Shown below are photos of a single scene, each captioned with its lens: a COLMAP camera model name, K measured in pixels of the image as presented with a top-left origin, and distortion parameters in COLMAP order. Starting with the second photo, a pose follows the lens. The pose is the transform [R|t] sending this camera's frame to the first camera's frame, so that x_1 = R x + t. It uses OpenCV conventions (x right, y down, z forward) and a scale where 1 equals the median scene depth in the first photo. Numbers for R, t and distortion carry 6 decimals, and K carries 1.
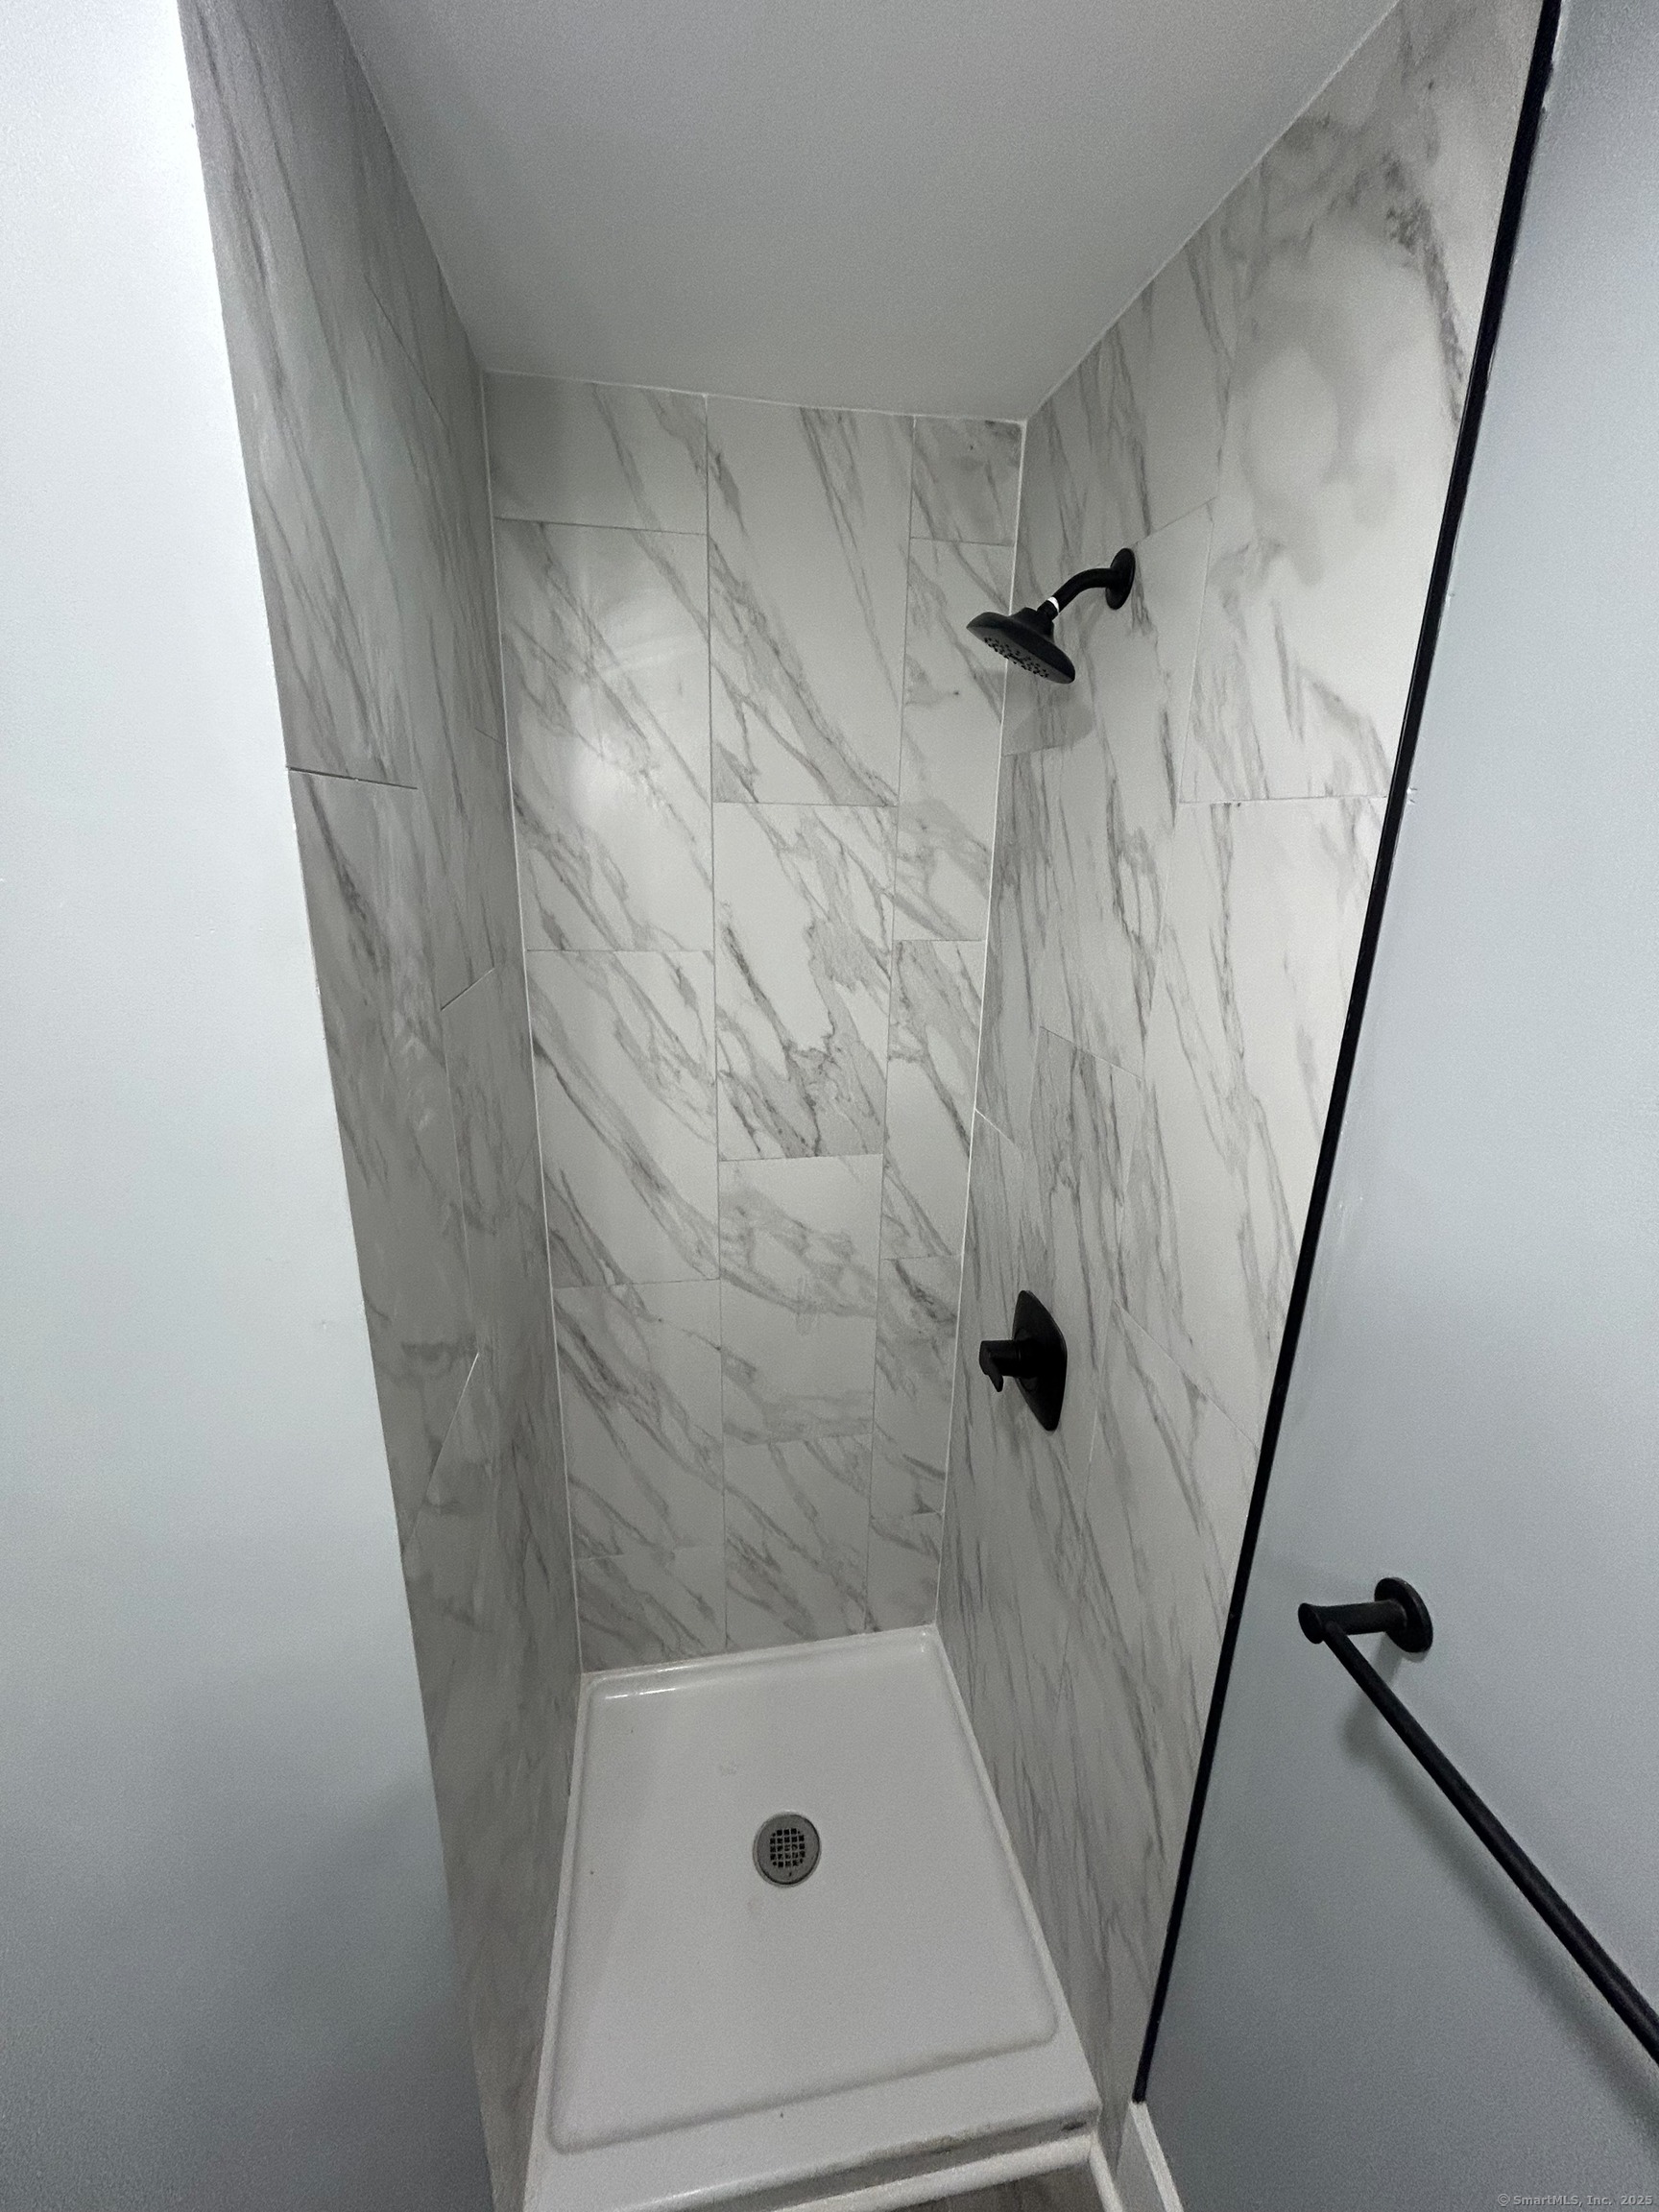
lens RADIAL K [[887.8, 0, 828.8], [0, 887.8, 1103.5], [0, 0, 1]] dist [-0.002059, -0.000036]
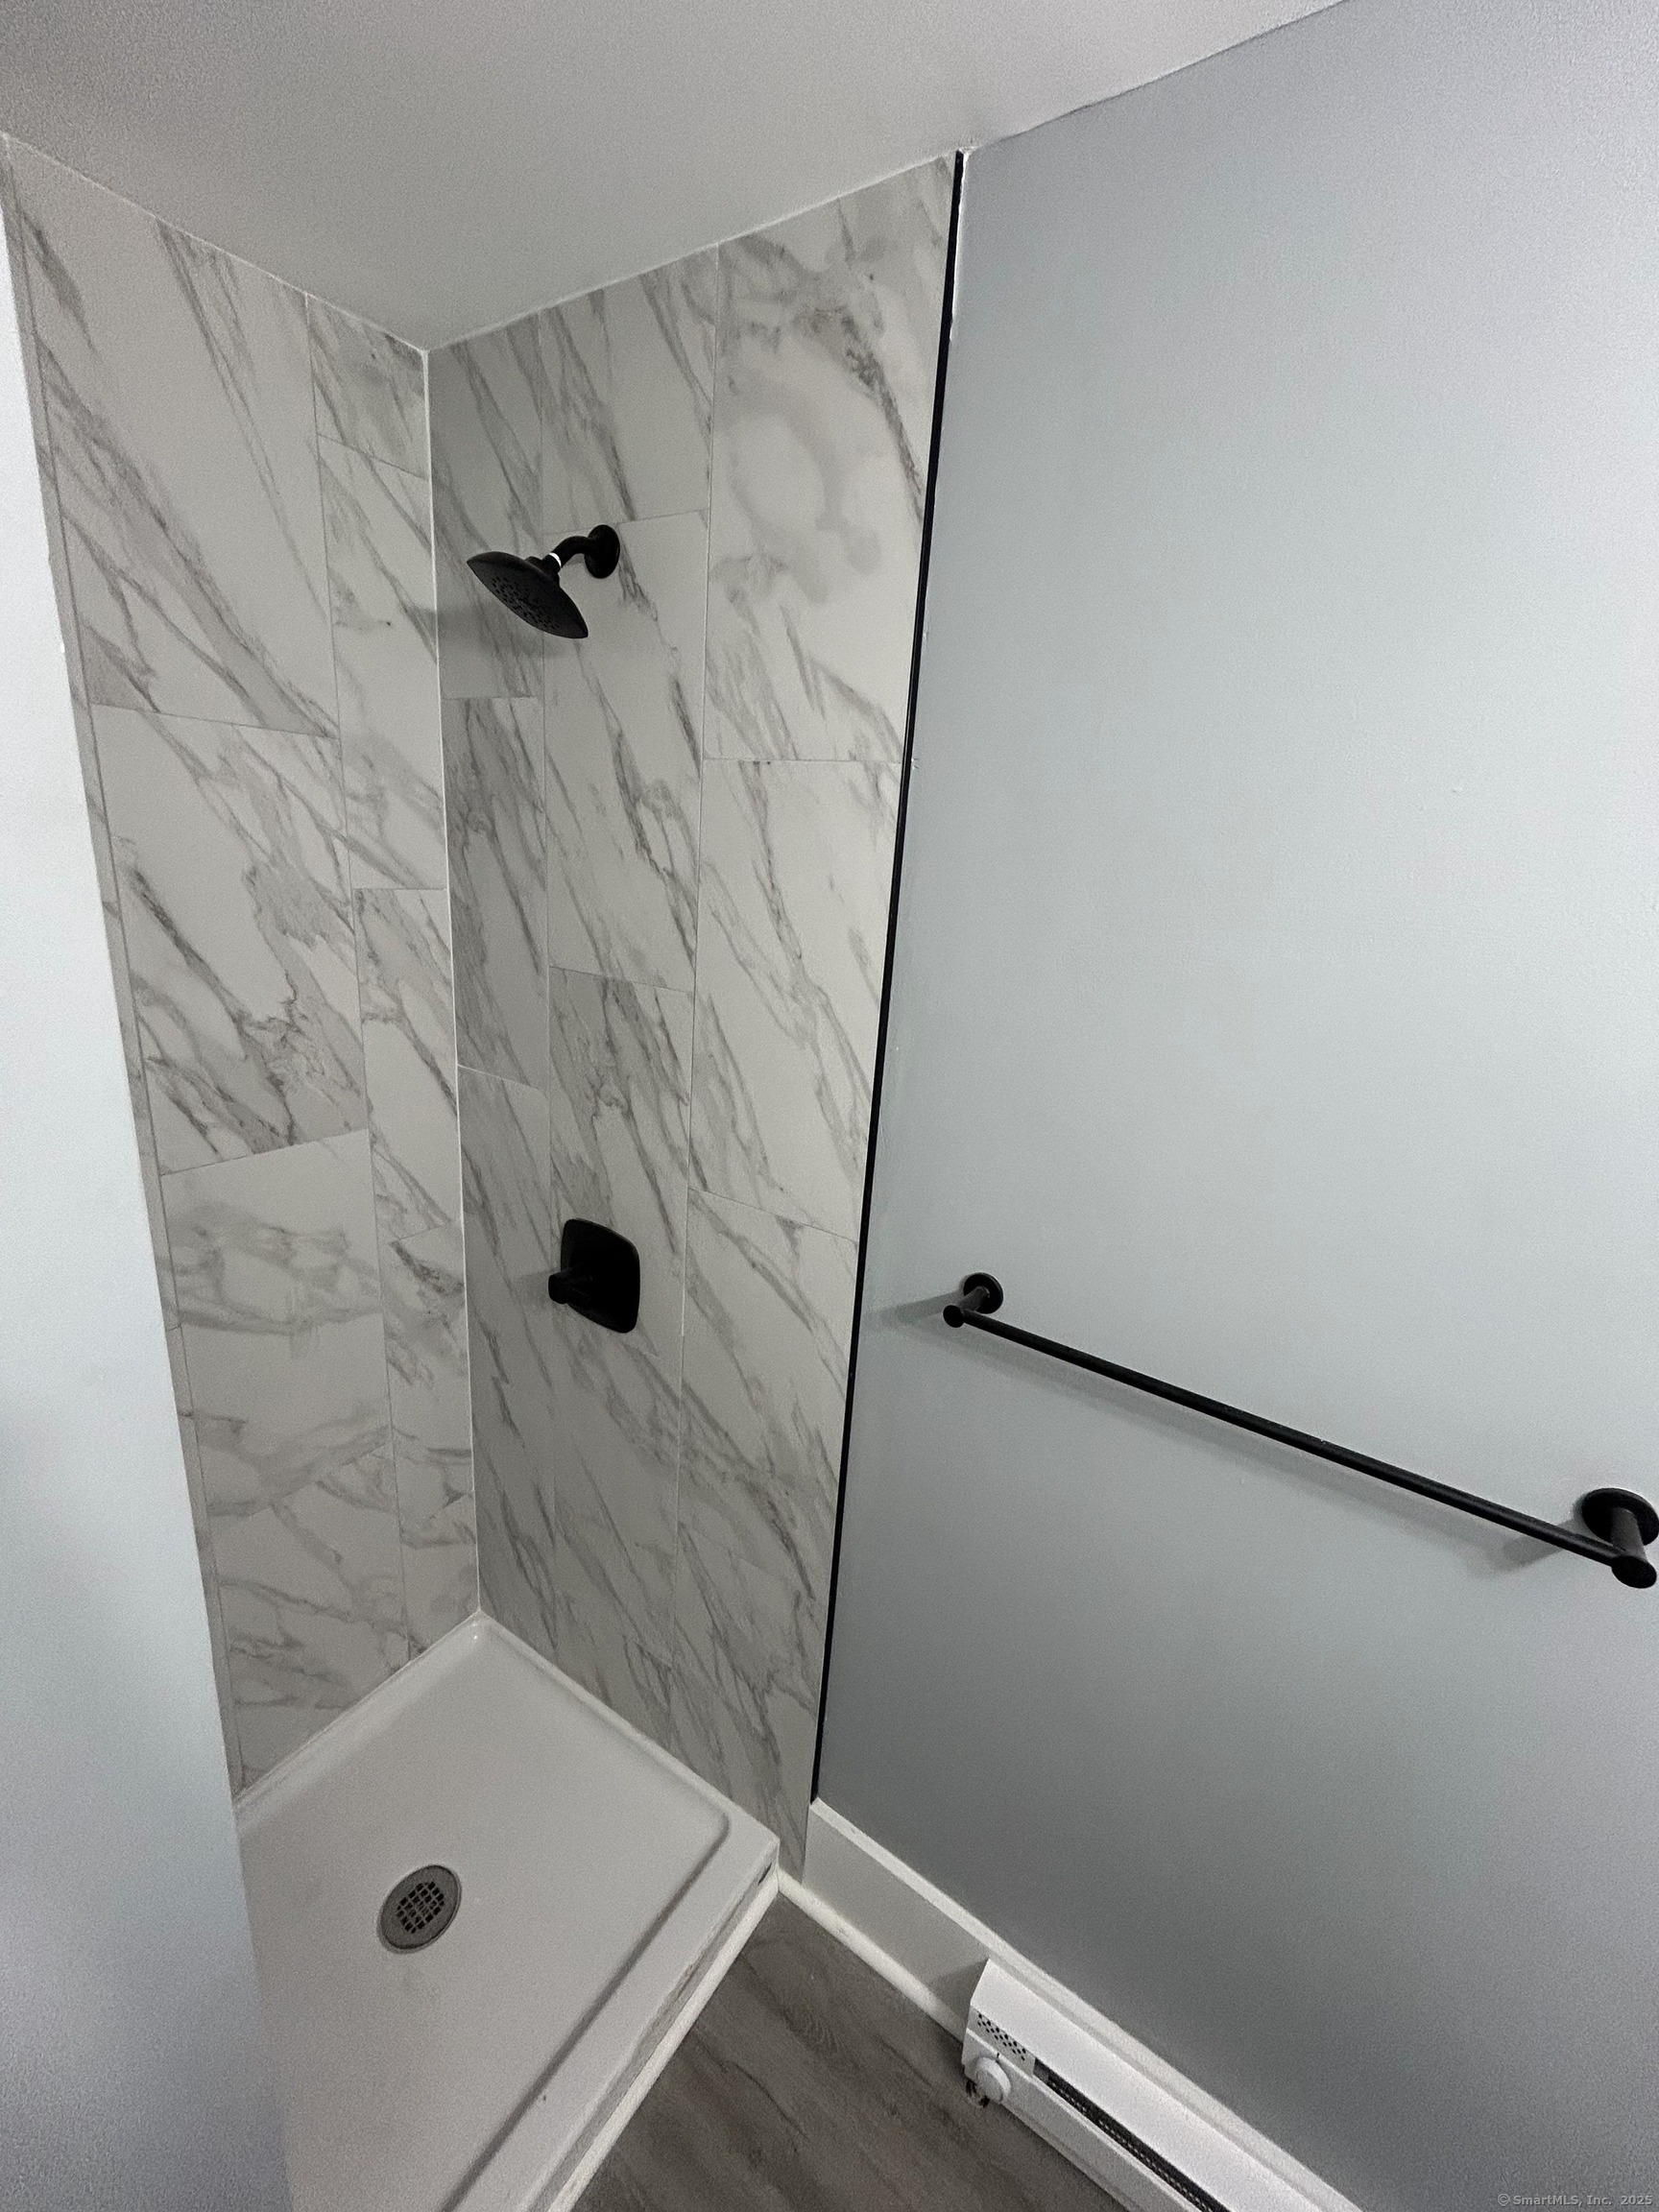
lens RADIAL K [[887.8, 0, 829.2], [0, 887.8, 1102.7], [0, 0, 1]] dist [-0.002059, -0.000036]
pose [[0.682056, -0.174597, 0.710151, -0.318100], [0.159905, 0.983189, 0.088147, 0.032718], [-0.713603, 0.053436, 0.698509, 0.040469]]
